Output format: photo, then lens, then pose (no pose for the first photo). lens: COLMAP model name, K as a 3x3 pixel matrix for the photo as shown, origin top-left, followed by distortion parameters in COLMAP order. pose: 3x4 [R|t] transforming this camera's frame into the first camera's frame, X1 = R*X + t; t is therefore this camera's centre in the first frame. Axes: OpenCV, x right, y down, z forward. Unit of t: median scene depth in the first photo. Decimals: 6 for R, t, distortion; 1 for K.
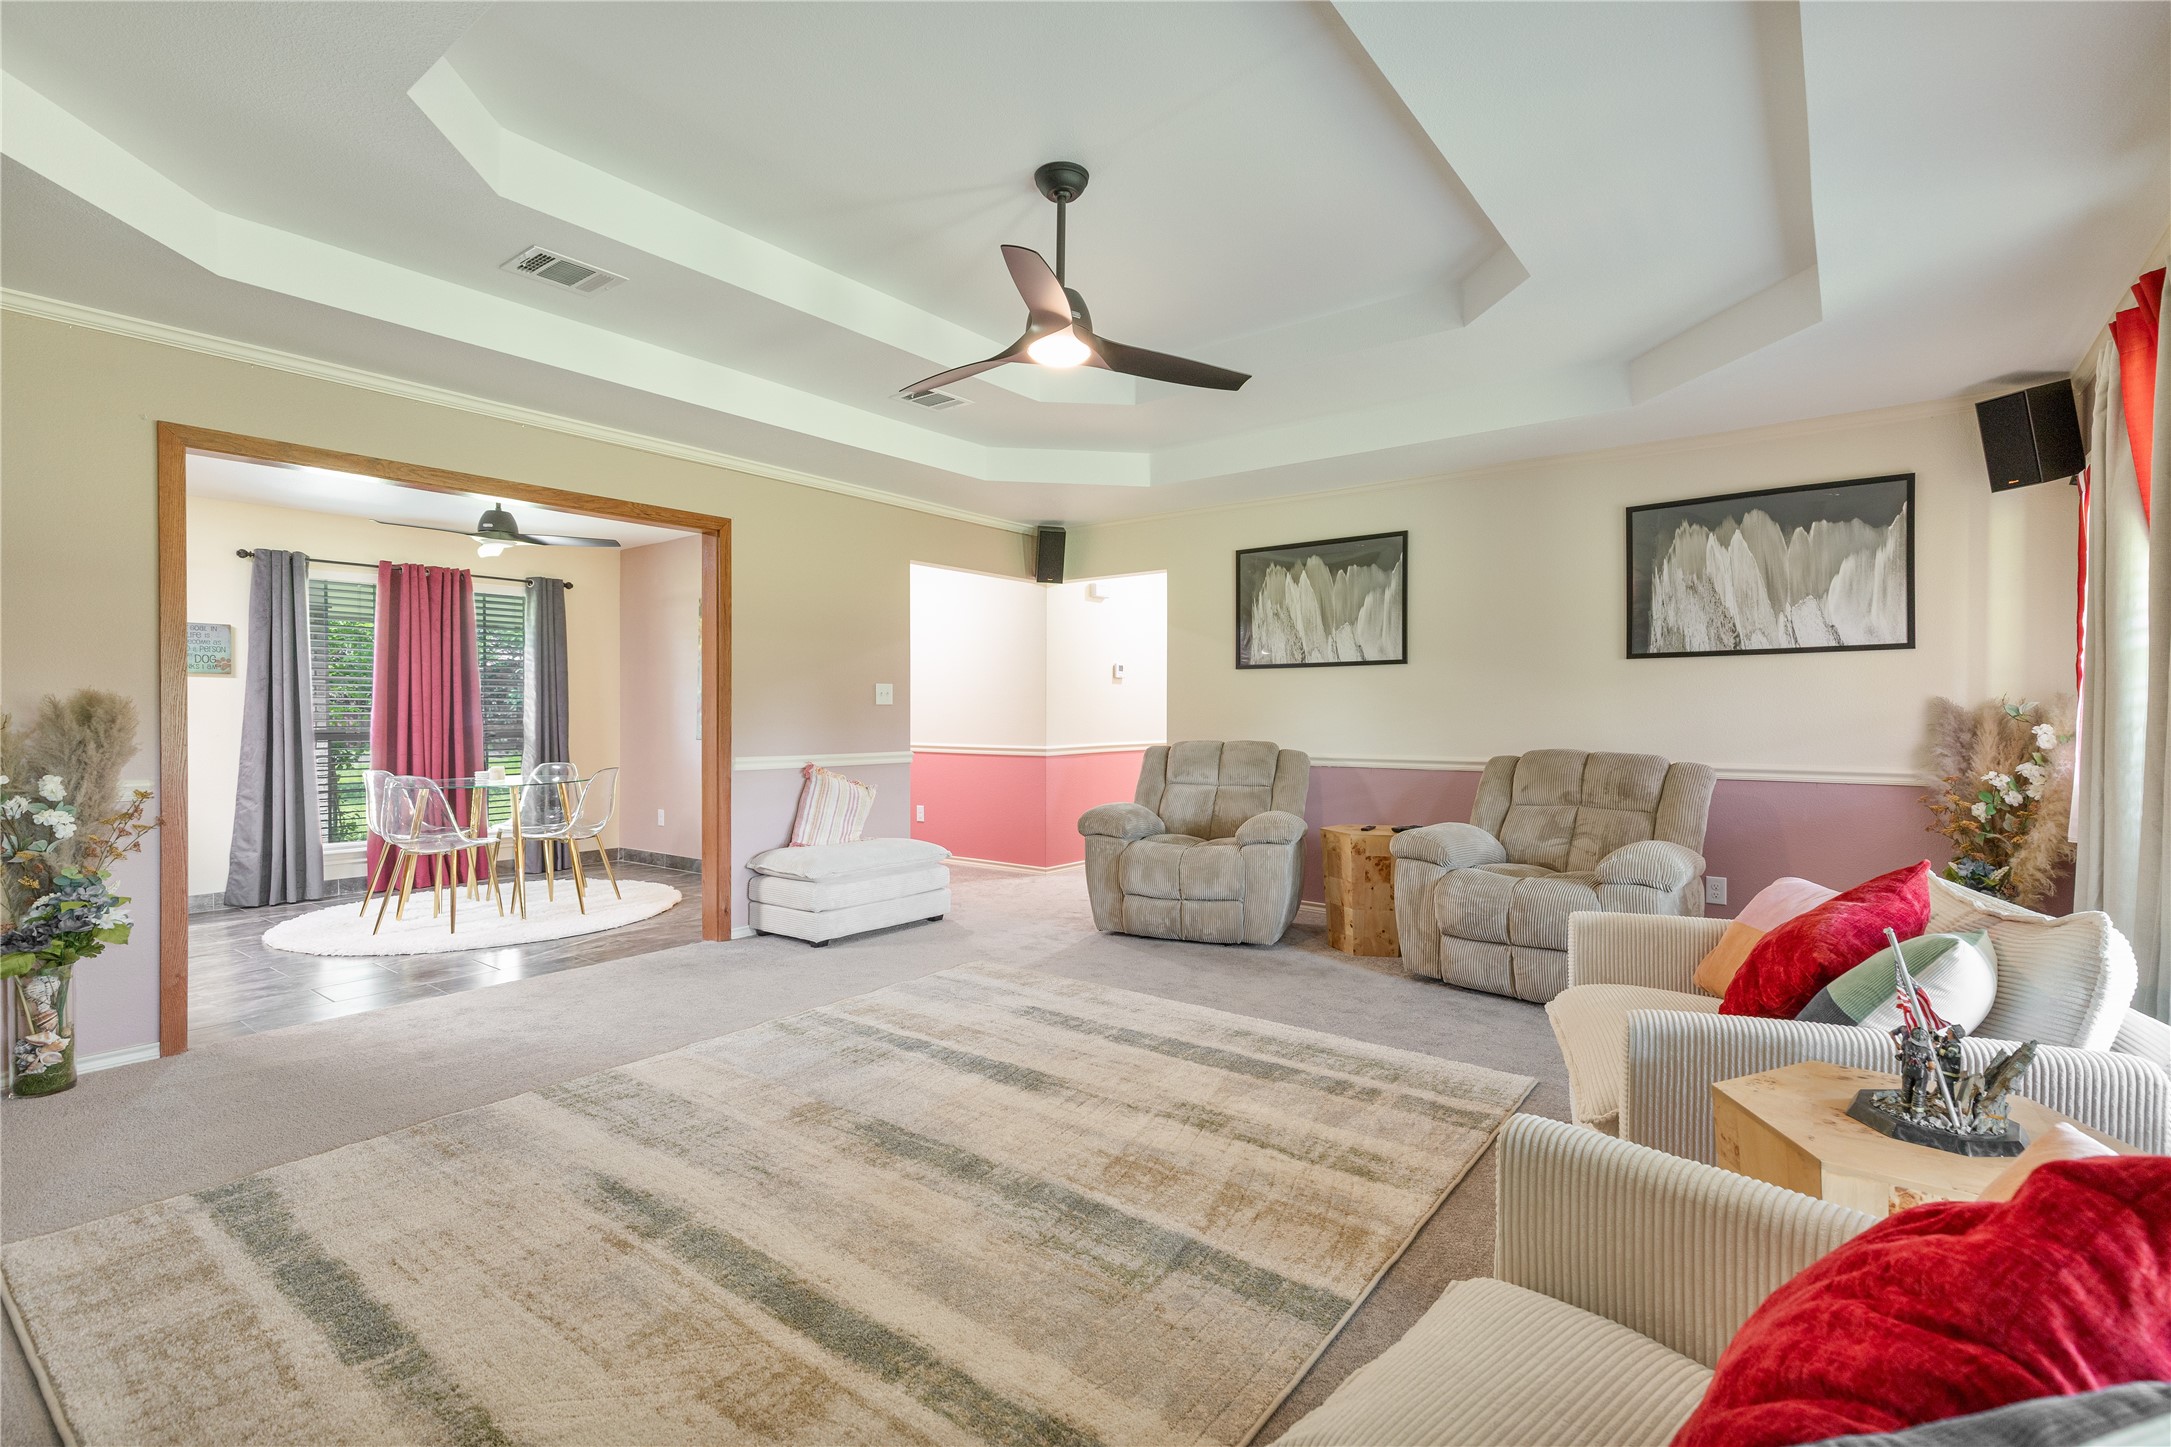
lens RADIAL K [[985.3, 0, 1090.7], [0, 985.3, 715.1], [0, 0, 1]] dist [0.009942, -0.002179]
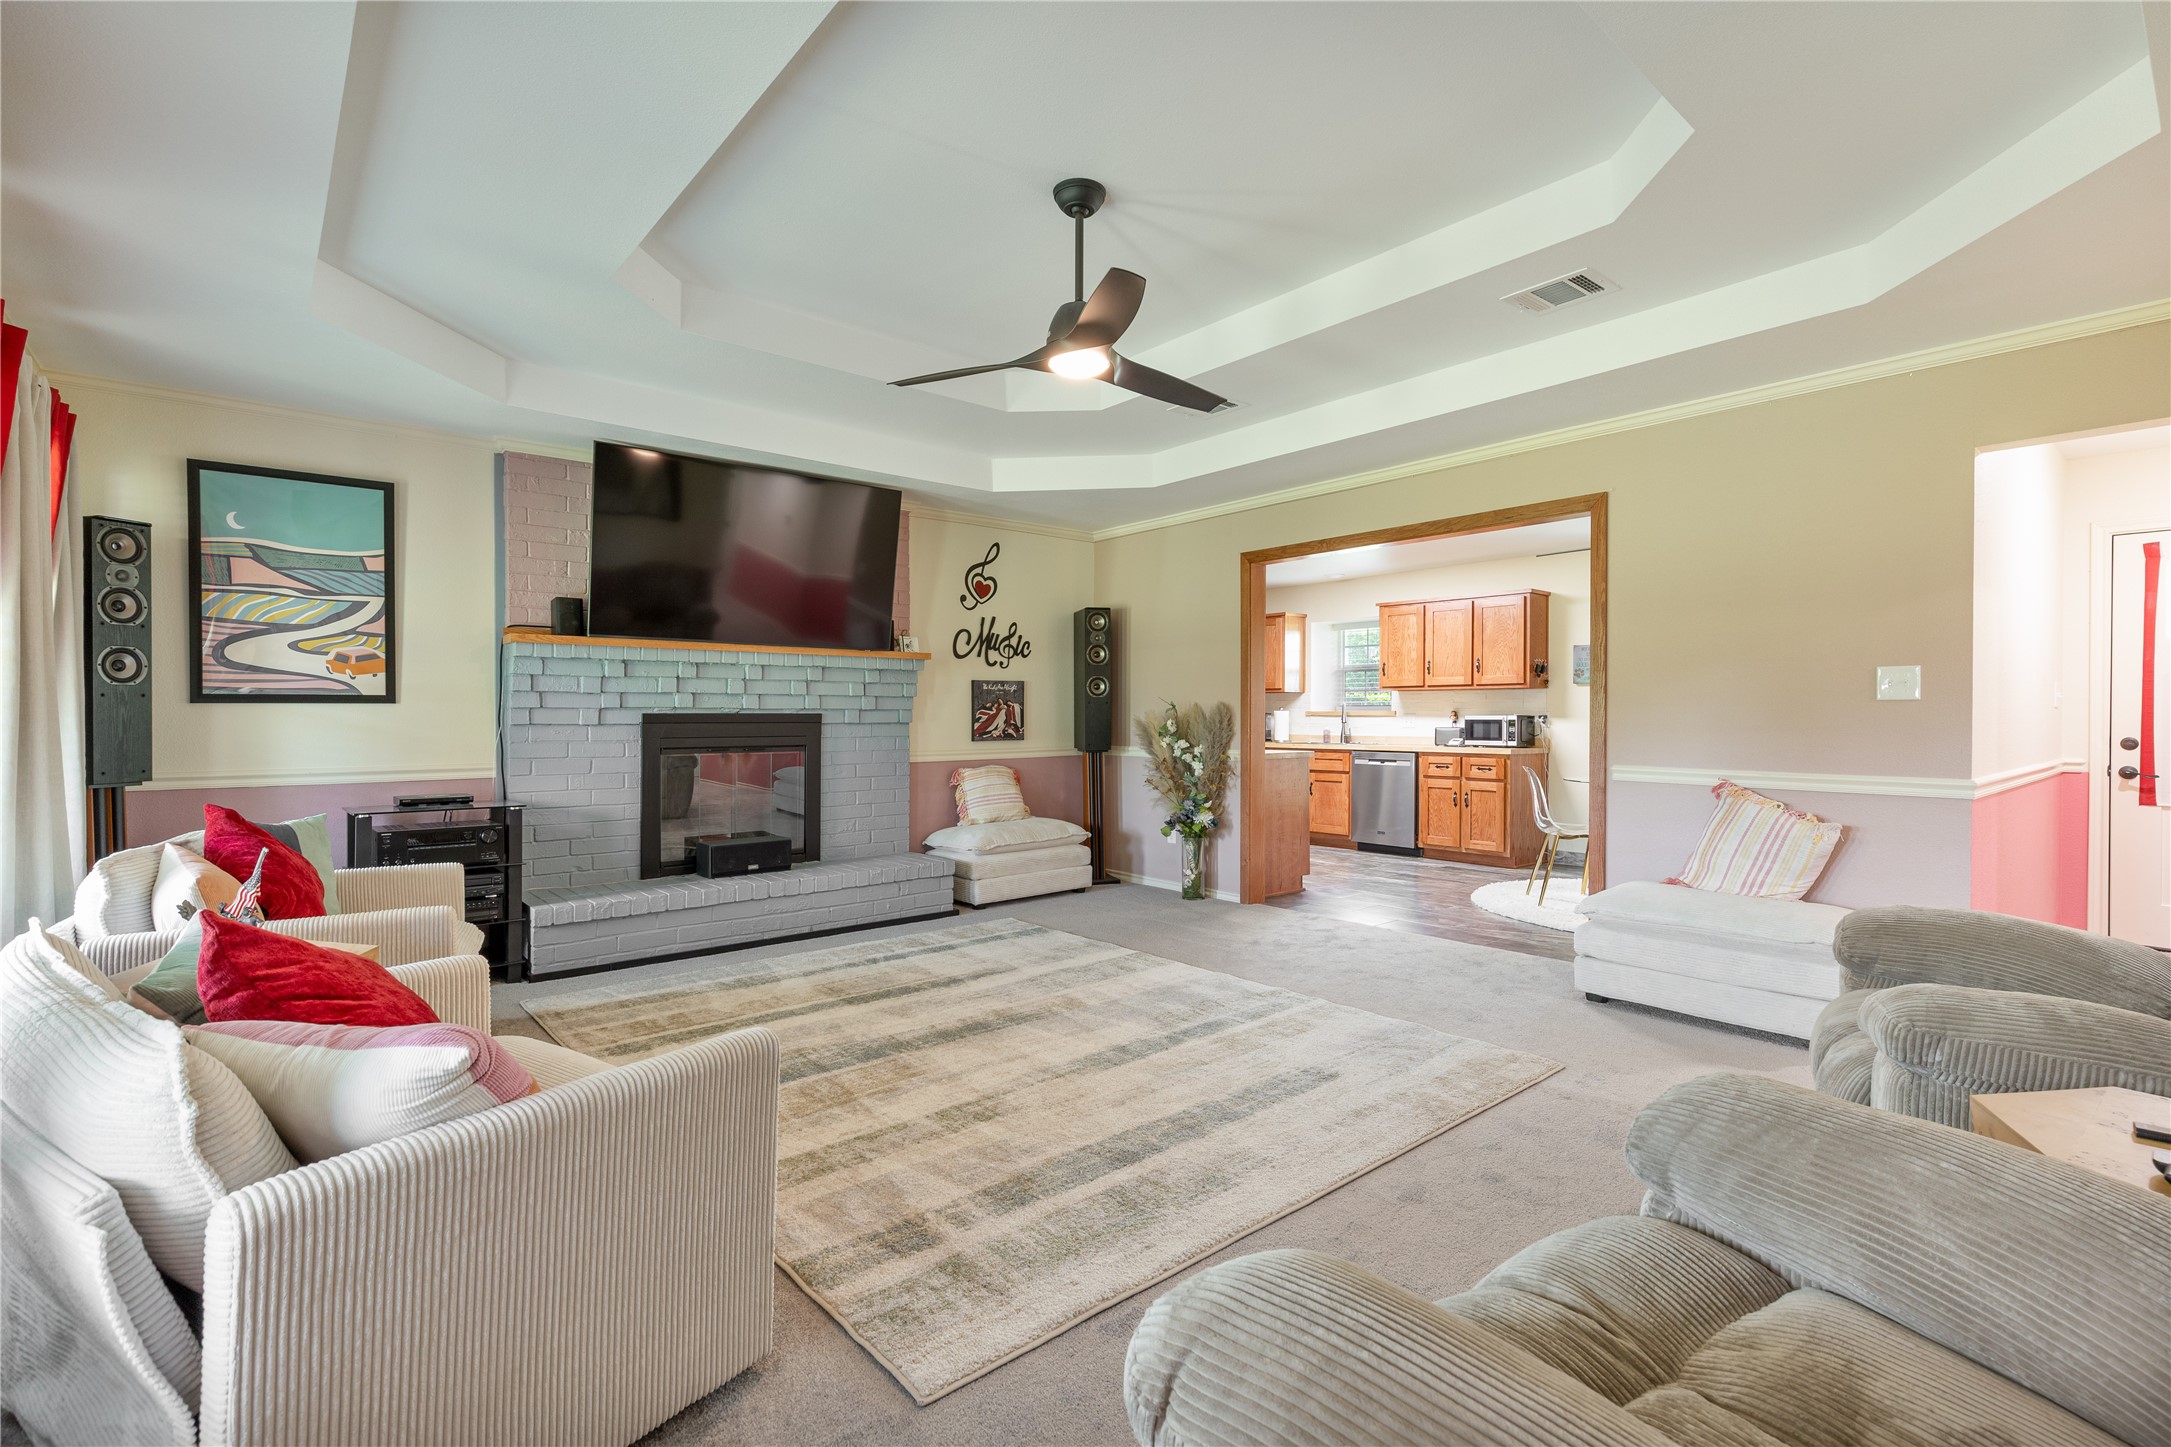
lens RADIAL K [[985.3, 0, 1095.0], [0, 985.3, 715.9], [0, 0, 1]] dist [0.009942, -0.002179]
pose [[-0.210936, 0.000468, -0.977500, 0.697700], [0.000476, 1.000000, 0.000376, -0.001002], [0.977500, -0.000386, -0.210936, 0.877762]]
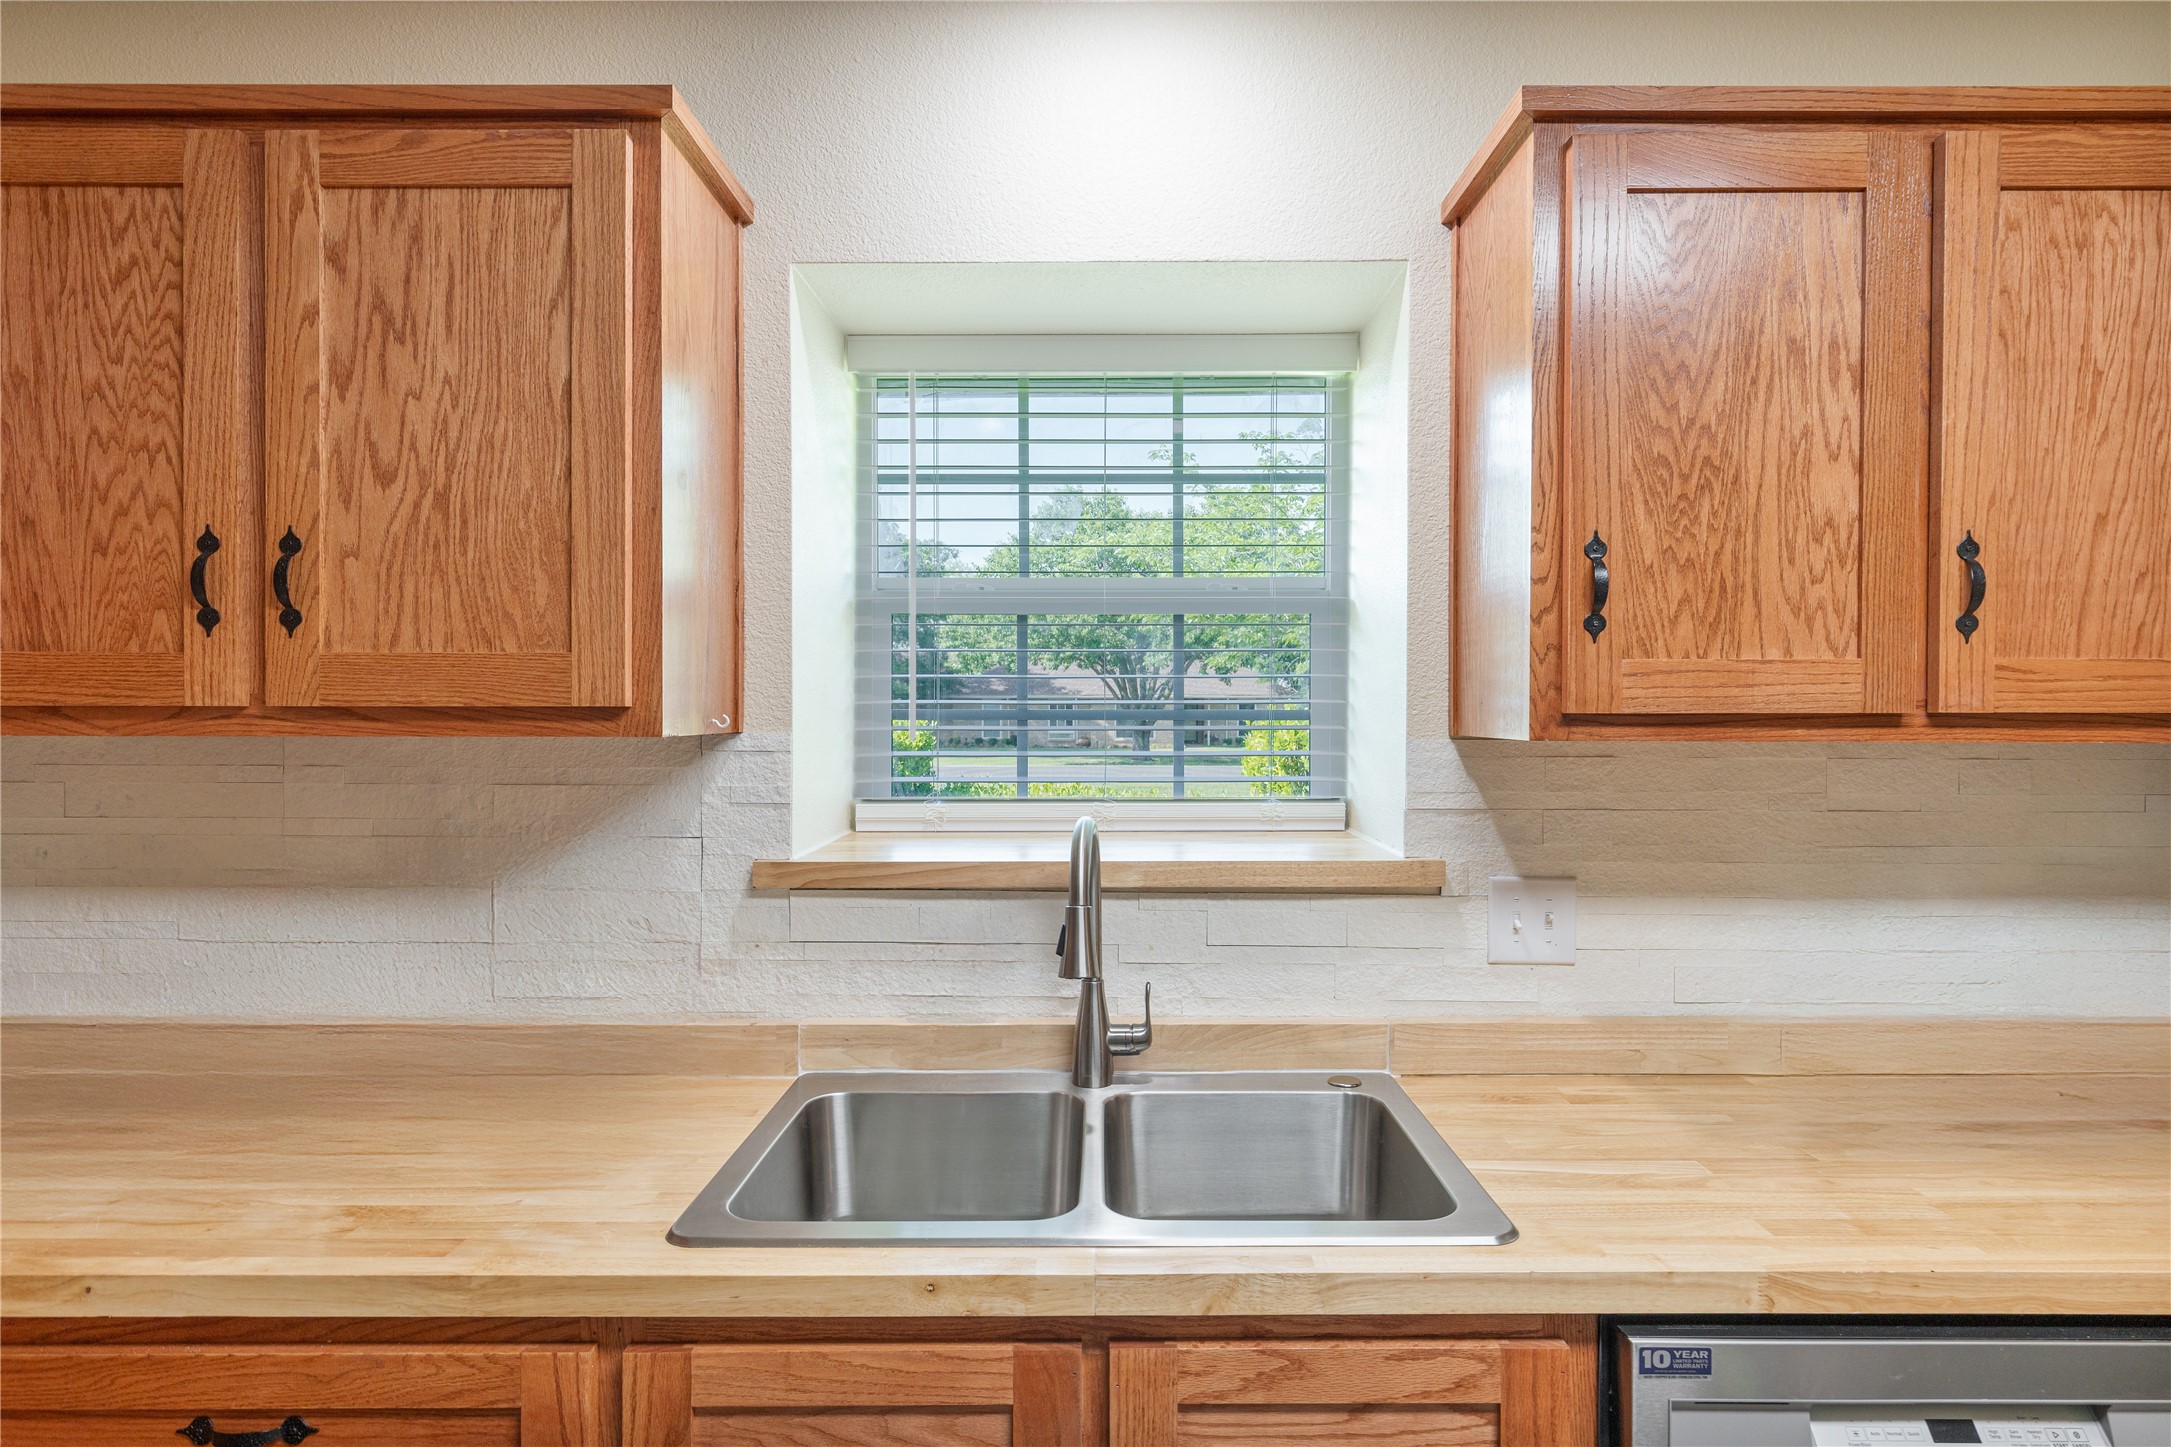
lens RADIAL K [[1197.7, 0, 1096.7], [0, 1197.7, 718.2], [0, 0, 1]] dist [0.007828, -0.001693]
pose [[0.604264, 0.008458, -0.796740, -1.245457], [0.000871, 0.999936, 0.011276, -0.063535], [0.796784, -0.007508, 0.604218, 0.720675]]
